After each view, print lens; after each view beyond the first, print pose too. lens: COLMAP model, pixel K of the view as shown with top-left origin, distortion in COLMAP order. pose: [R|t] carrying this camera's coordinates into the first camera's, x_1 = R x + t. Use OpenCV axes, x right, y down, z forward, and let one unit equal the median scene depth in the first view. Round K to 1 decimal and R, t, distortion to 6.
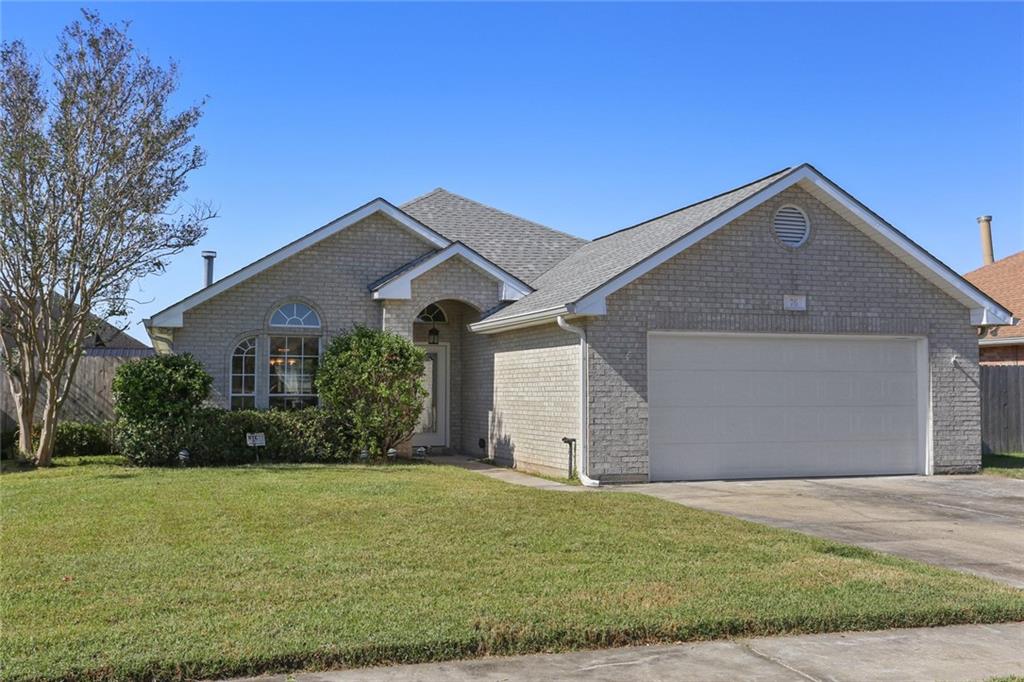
lens RADIAL K [[979.2, 0, 506.0], [0, 979.2, 341.2], [0, 0, 1]] dist [0.044803, 0.000000]
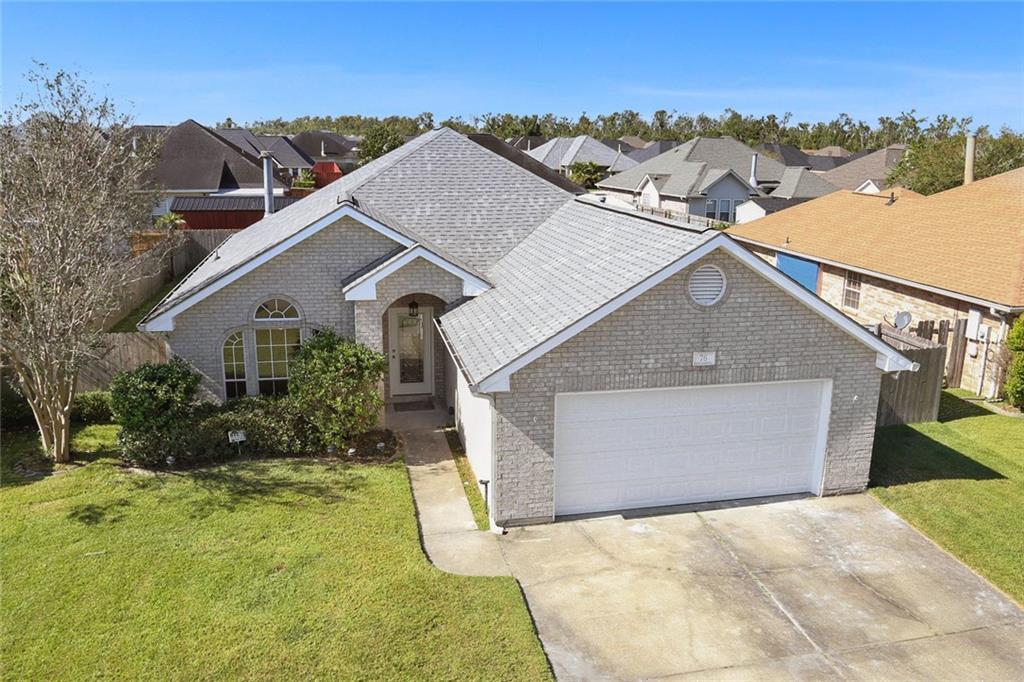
lens RADIAL K [[790.9, 0, 554.9], [0, 790.9, 343.9], [0, 0, 1]] dist [-0.045354, 0.014019]
pose [[0.997551, 0.036469, -0.059677, 0.176318], [-0.017782, 0.957501, 0.287883, -0.284793], [0.067640, -0.286117, 0.955804, 0.172782]]
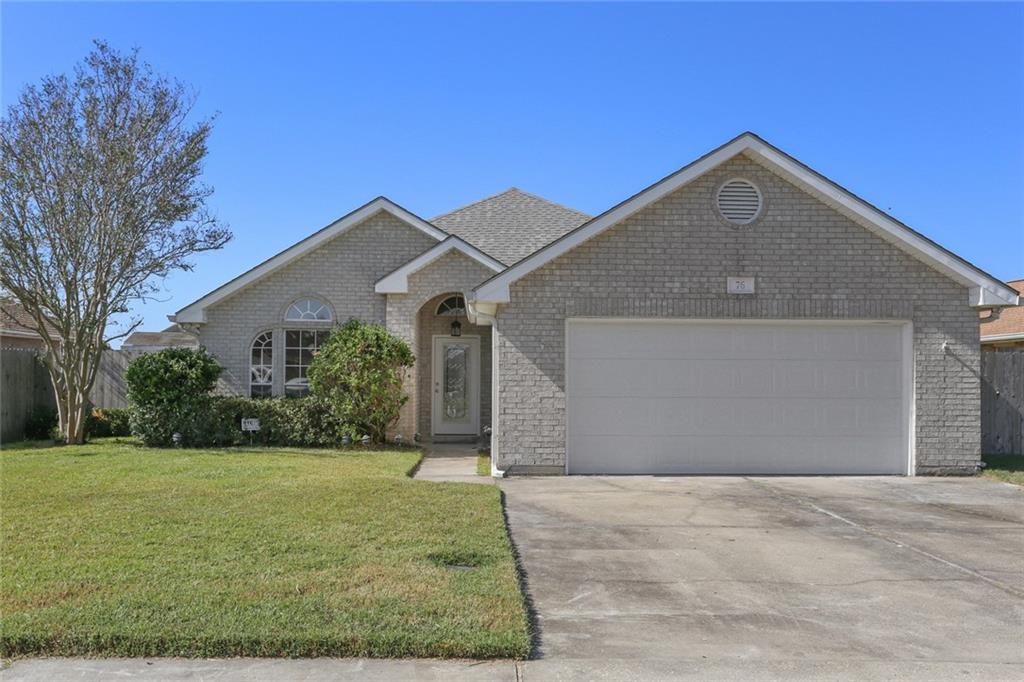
lens RADIAL K [[893.1, 0, 523.6], [0, 893.1, 366.6], [0, 0, 1]] dist [0.013742, 0.027180]
pose [[0.963680, -0.001291, -0.267055, 0.308448], [0.009201, 0.999555, 0.028372, 0.010896], [0.266899, -0.029799, 0.963264, 0.131729]]
